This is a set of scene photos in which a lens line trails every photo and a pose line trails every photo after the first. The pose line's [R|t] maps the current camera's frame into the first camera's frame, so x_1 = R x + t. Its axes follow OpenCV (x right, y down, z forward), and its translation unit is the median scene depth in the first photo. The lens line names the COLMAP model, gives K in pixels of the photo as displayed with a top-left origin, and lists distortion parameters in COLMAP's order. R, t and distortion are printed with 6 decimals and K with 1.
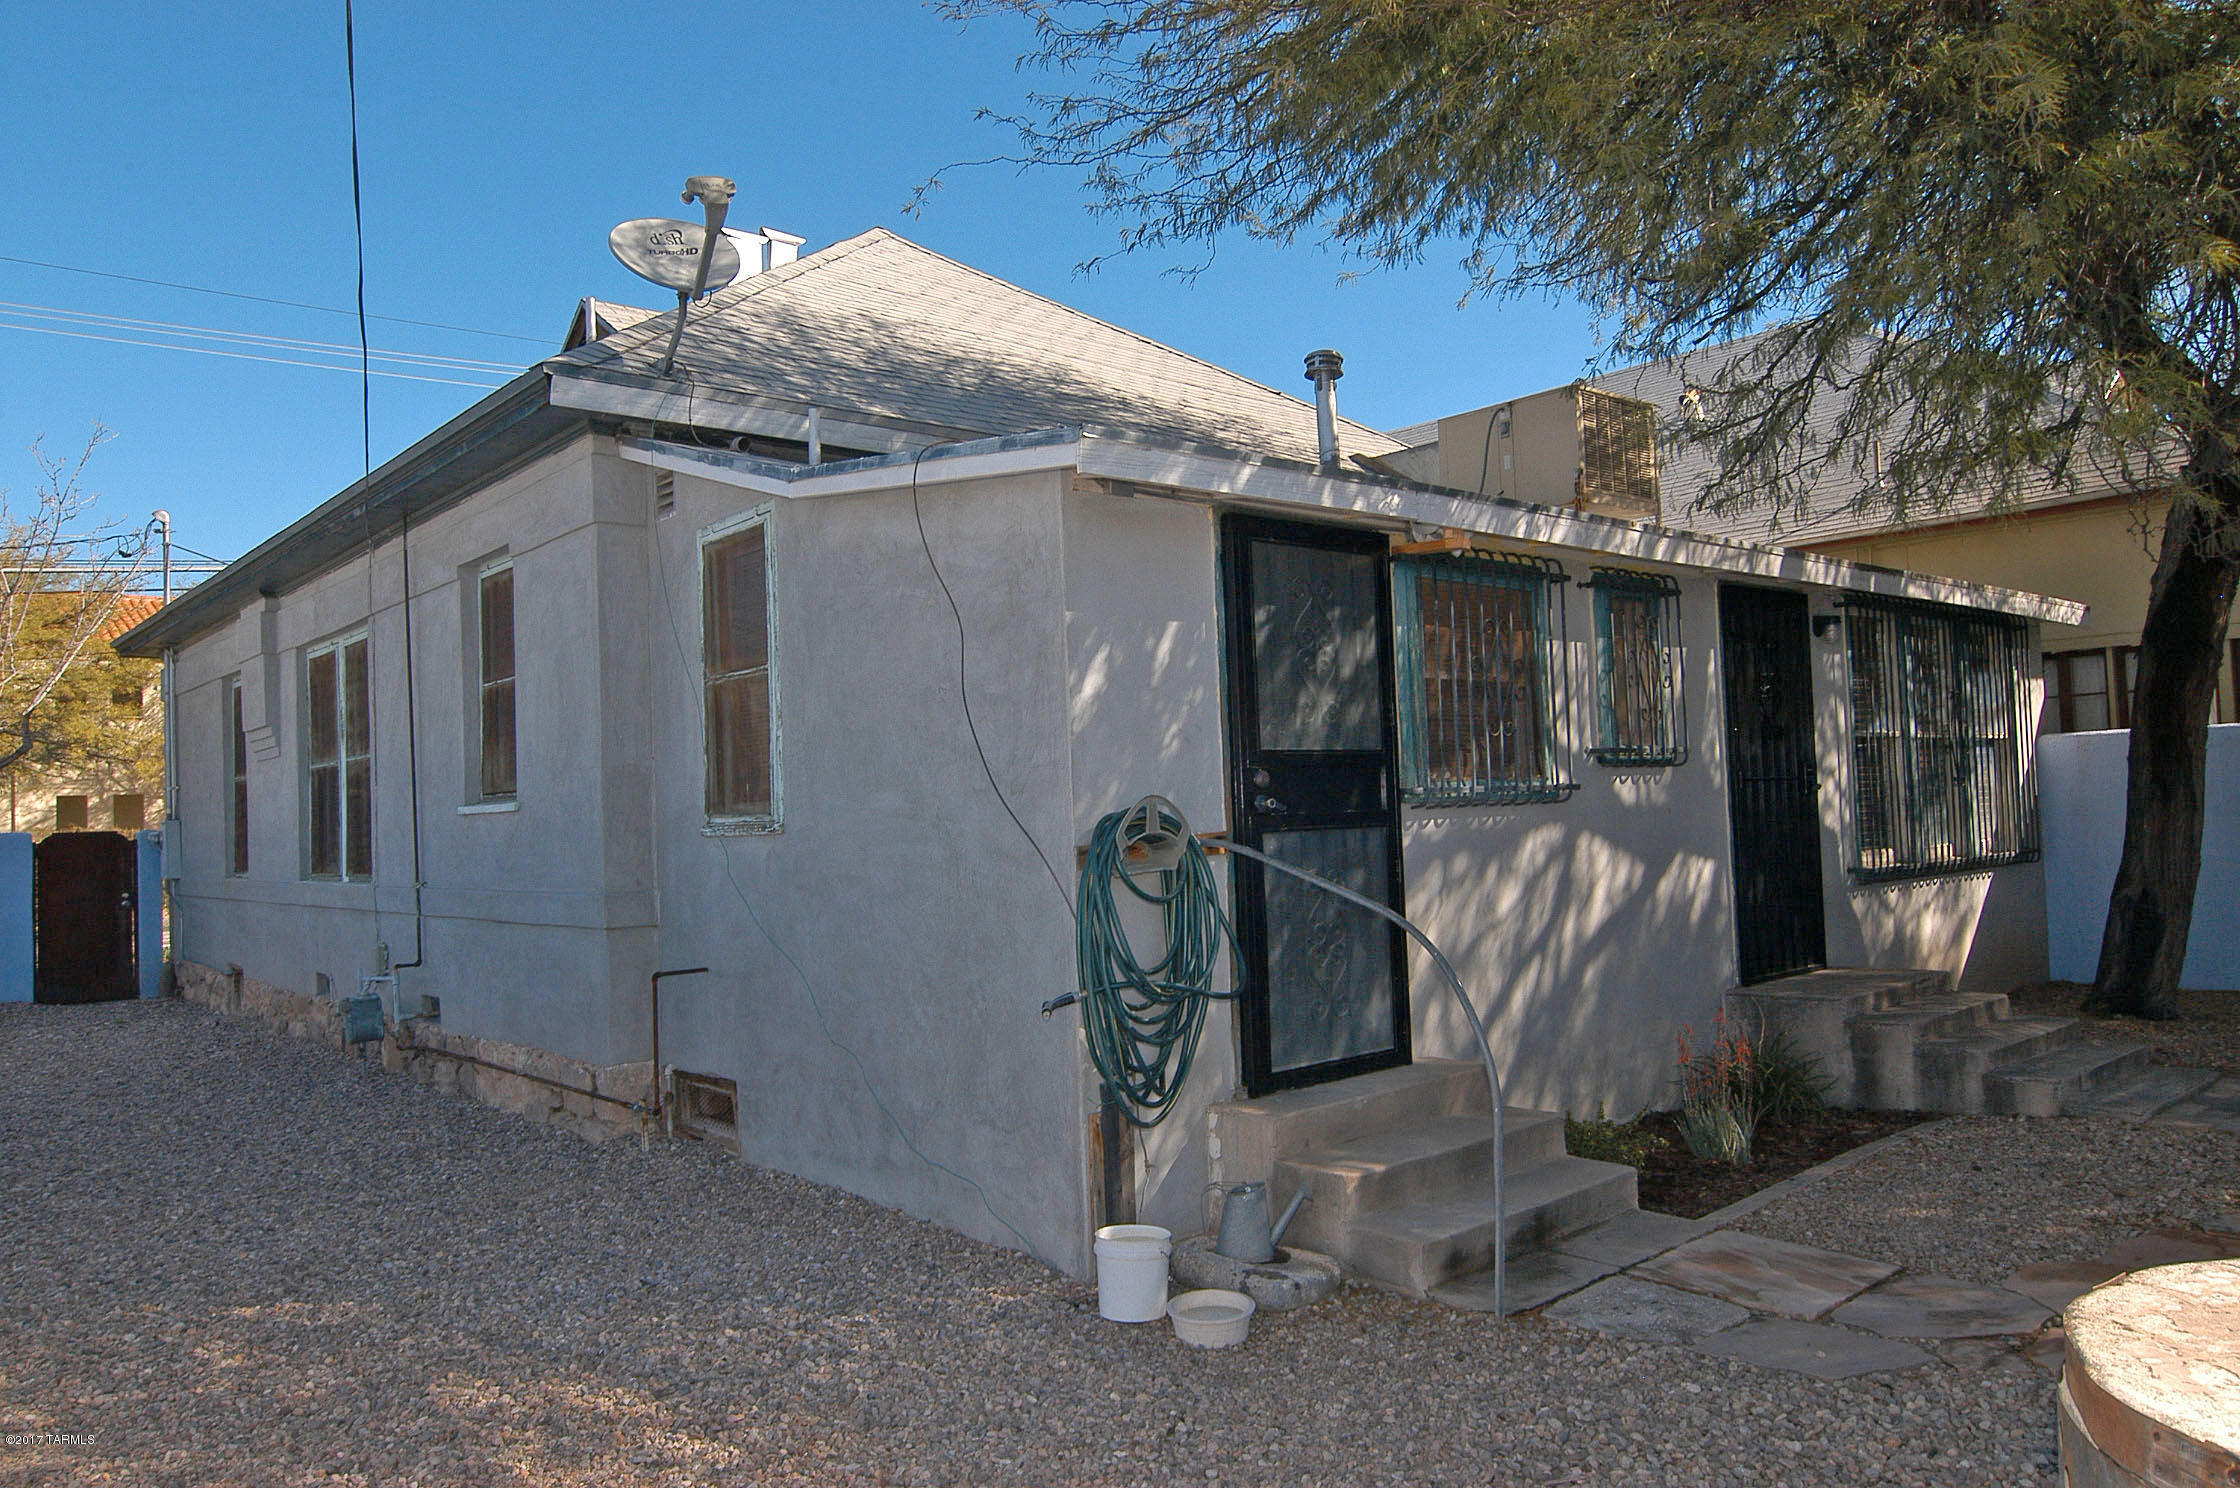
lens RADIAL K [[1573.0, 0, 1120.4], [0, 1573.0, 750.3], [0, 0, 1]] dist [-0.009075, -0.000617]
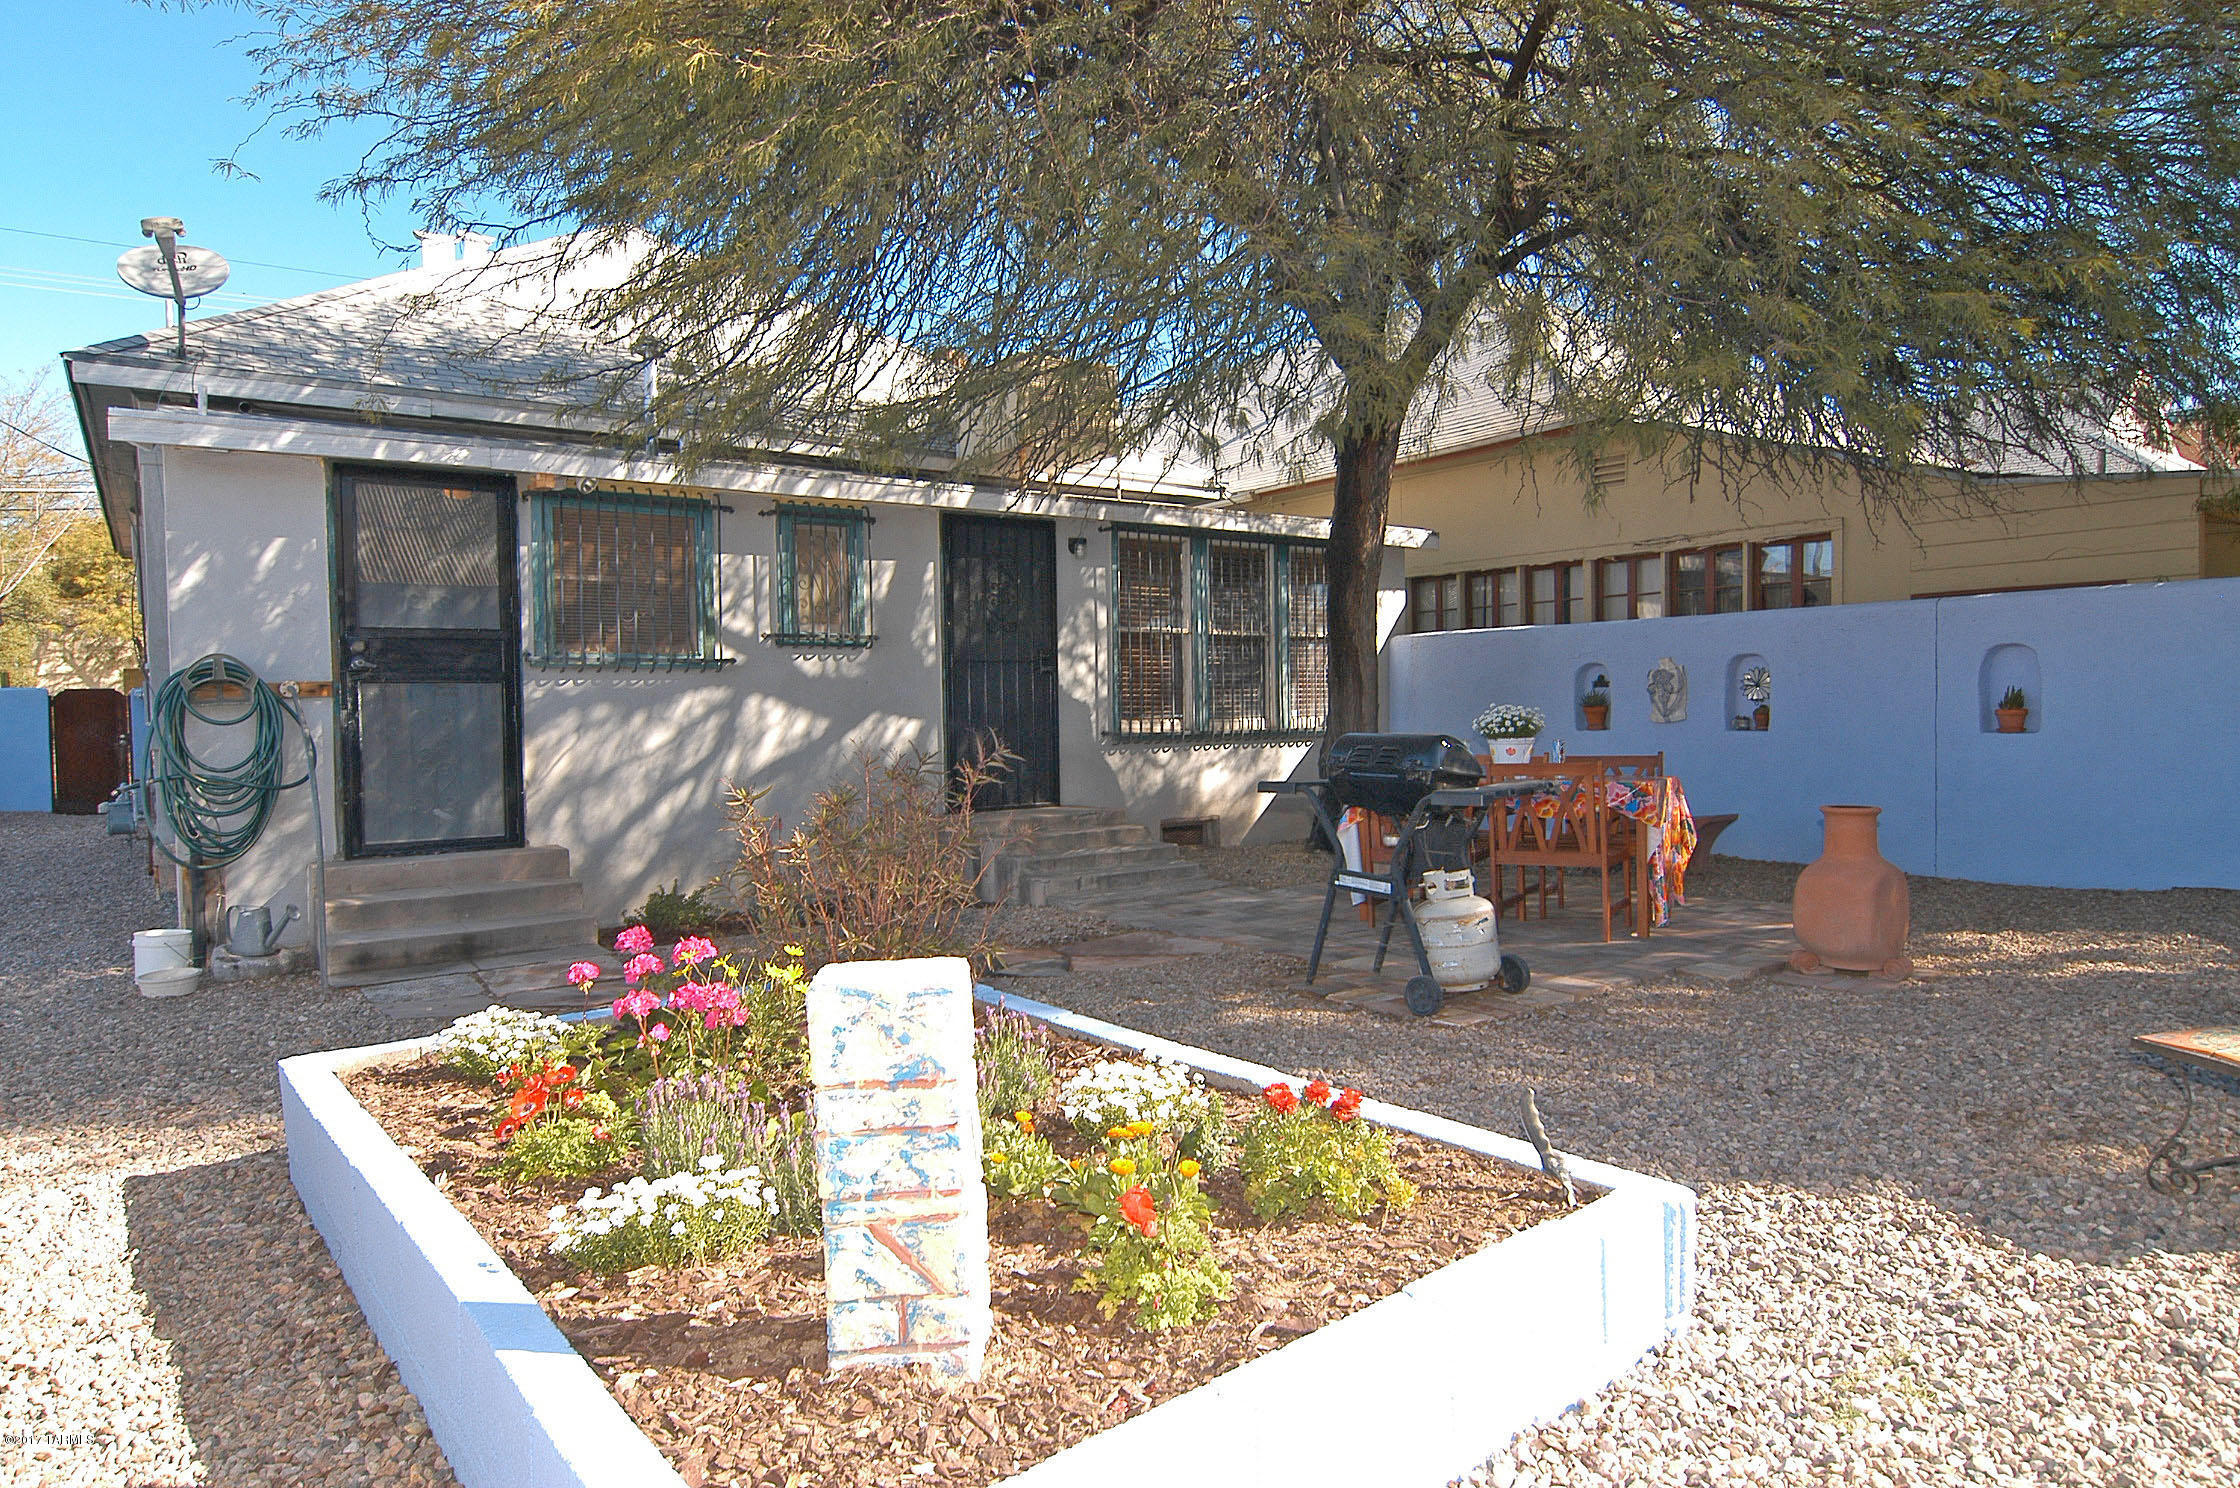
lens RADIAL K [[1356.1, 0, 1118.9], [0, 1356.1, 736.4], [0, 0, 1]] dist [-0.008465, -0.000611]
pose [[0.995561, 0.023202, -0.091211, 0.729463], [-0.017276, 0.997720, 0.065238, 0.006073], [0.092516, -0.063372, 0.993692, -0.154712]]
